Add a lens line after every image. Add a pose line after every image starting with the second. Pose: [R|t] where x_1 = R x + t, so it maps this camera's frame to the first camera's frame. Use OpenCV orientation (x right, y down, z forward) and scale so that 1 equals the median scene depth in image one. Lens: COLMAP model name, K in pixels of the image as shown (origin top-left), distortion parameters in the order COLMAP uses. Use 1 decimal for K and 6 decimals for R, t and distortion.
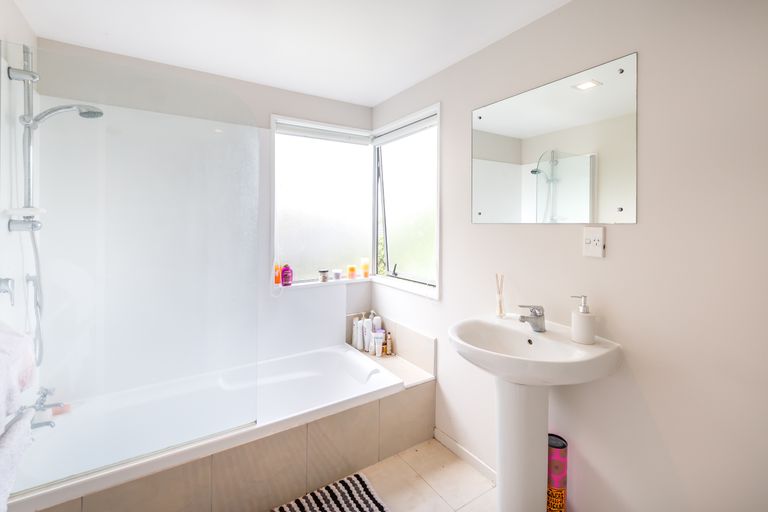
lens RADIAL K [[342.9, 0, 384.7], [0, 342.9, 219.2], [0, 0, 1]] dist [-0.007749, -0.000149]
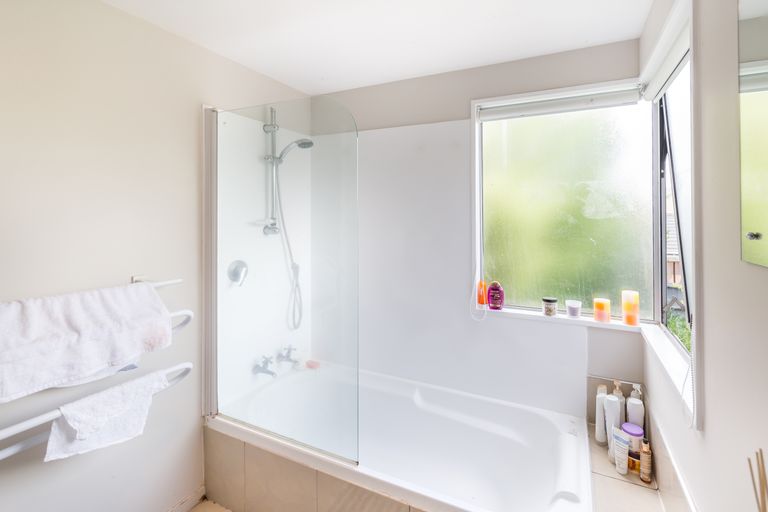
lens RADIAL K [[337.5, 0, 381.7], [0, 337.5, 211.0], [0, 0, 1]] dist [-0.010039, -0.000365]
pose [[0.531696, -0.010938, -0.846865, 0.237955], [0.004916, 0.999940, -0.009829, -0.027714], [0.846921, 0.001063, 0.531717, 0.359234]]
